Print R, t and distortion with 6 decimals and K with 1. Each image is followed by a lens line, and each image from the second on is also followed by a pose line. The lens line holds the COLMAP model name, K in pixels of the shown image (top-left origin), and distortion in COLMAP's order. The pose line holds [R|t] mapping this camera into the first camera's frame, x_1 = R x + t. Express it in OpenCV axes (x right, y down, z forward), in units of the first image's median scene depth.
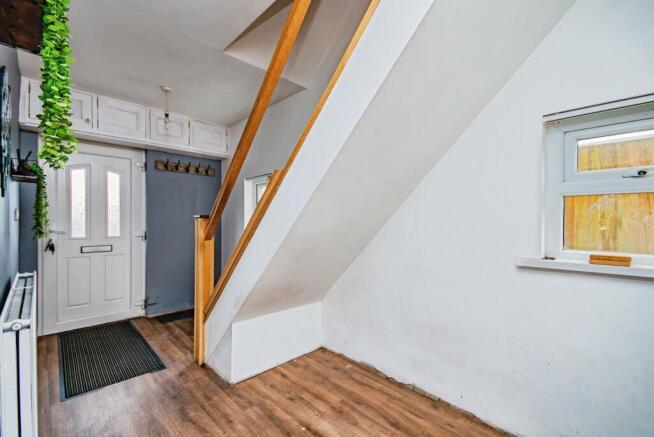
lens RADIAL K [[286.1, 0, 349.0], [0, 286.1, 217.8], [0, 0, 1]] dist [-0.000092, 0.000007]
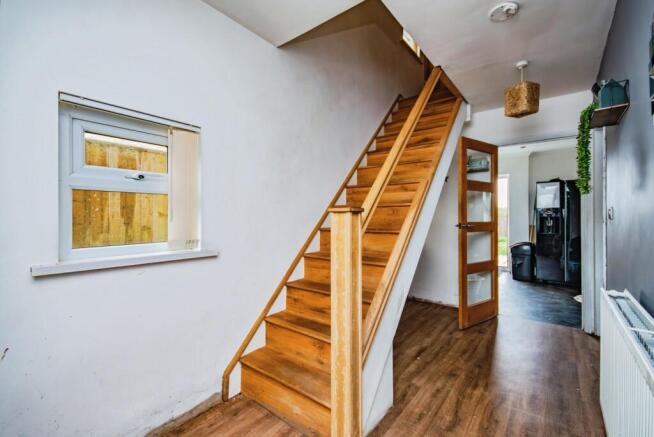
lens RADIAL K [[286.1, 0, 349.0], [0, 286.1, 217.8], [0, 0, 1]] dist [-0.000092, 0.000007]
pose [[-0.117177, -0.002948, 0.993107, -1.269063], [0.001045, 0.999995, 0.003092, 0.057761], [-0.993111, 0.001400, -0.117173, 1.287041]]
